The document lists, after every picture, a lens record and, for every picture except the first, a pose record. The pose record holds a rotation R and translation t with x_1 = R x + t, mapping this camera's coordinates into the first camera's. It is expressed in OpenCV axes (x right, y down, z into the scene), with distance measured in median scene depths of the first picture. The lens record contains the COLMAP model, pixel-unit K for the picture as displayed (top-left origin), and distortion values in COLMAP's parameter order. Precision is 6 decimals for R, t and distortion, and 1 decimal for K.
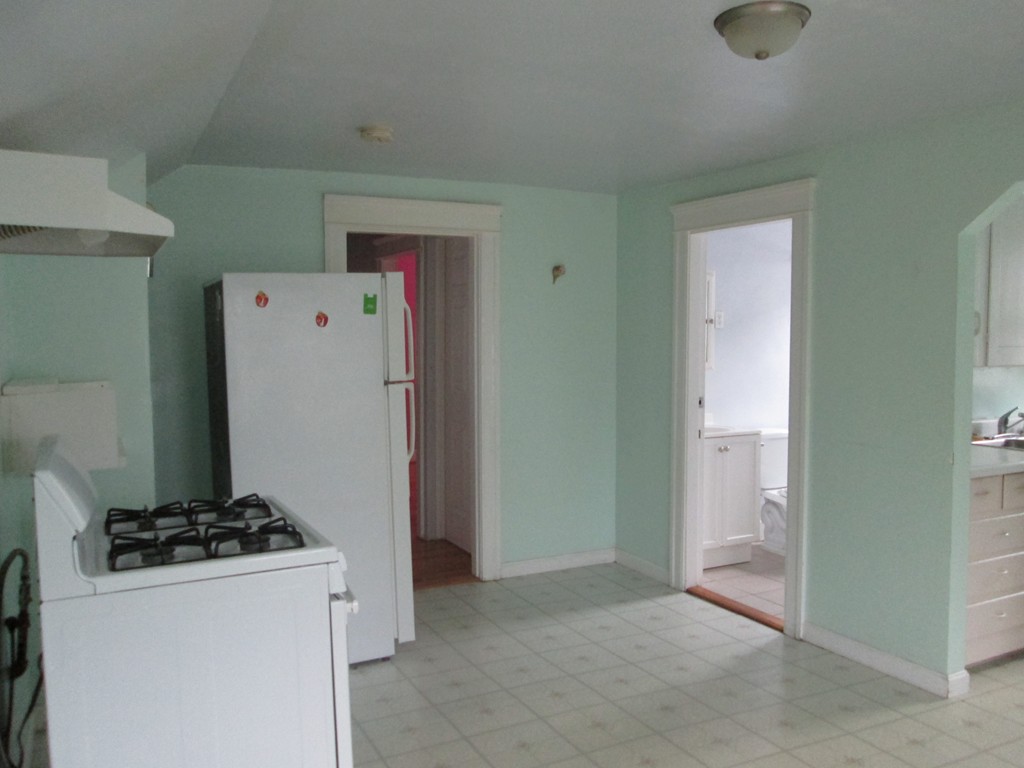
lens RADIAL K [[859.0, 0, 489.3], [0, 859.0, 386.5], [0, 0, 1]] dist [-0.014592, -0.011276]
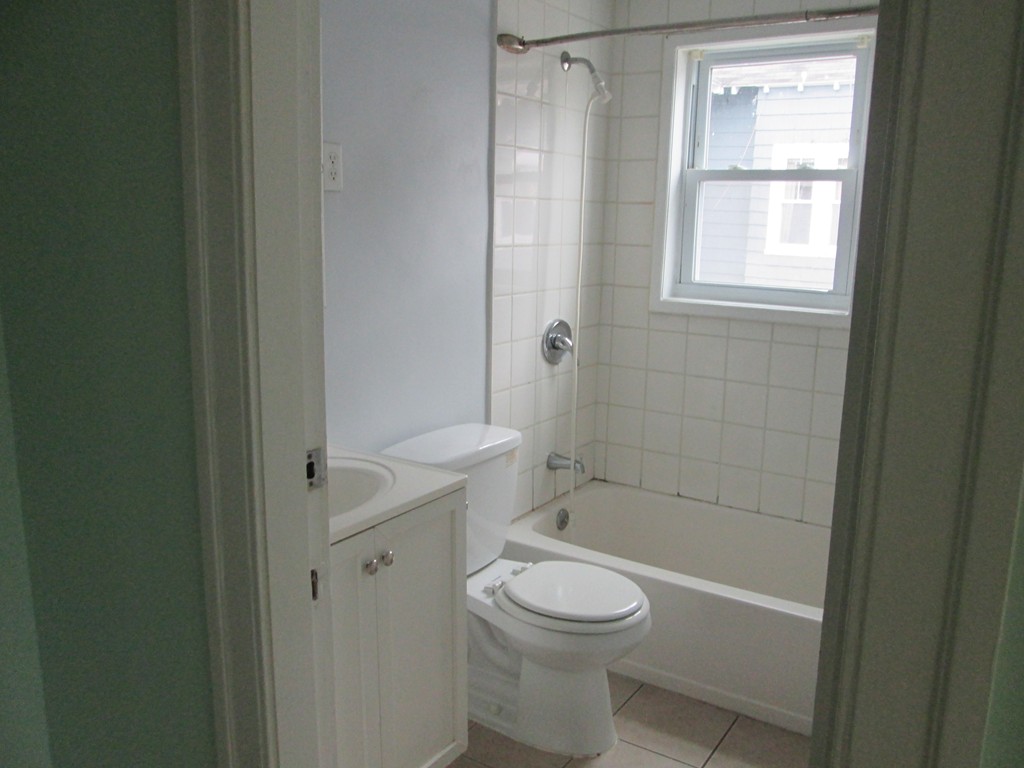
lens RADIAL K [[859.0, 0, 489.3], [0, 859.0, 386.5], [0, 0, 1]] dist [-0.014592, -0.011276]
pose [[0.879703, -0.077768, 0.469121, 0.191683], [0.011247, 0.989663, 0.142969, -0.047050], [-0.475390, -0.120494, 0.871485, 0.830700]]
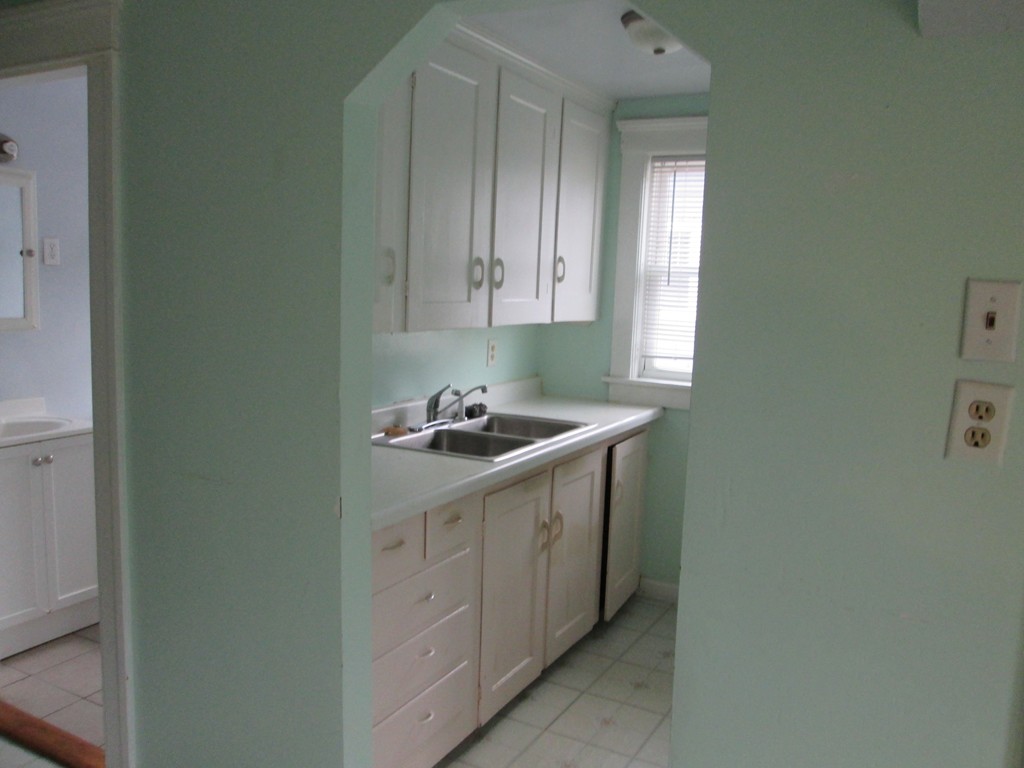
lens RADIAL K [[859.0, 0, 489.3], [0, 859.0, 386.5], [0, 0, 1]] dist [-0.014592, -0.011276]
pose [[0.834821, -0.045682, 0.548622, 0.244779], [0.007745, 0.997427, 0.071268, -0.025751], [-0.550466, -0.055247, 0.833027, 0.369799]]
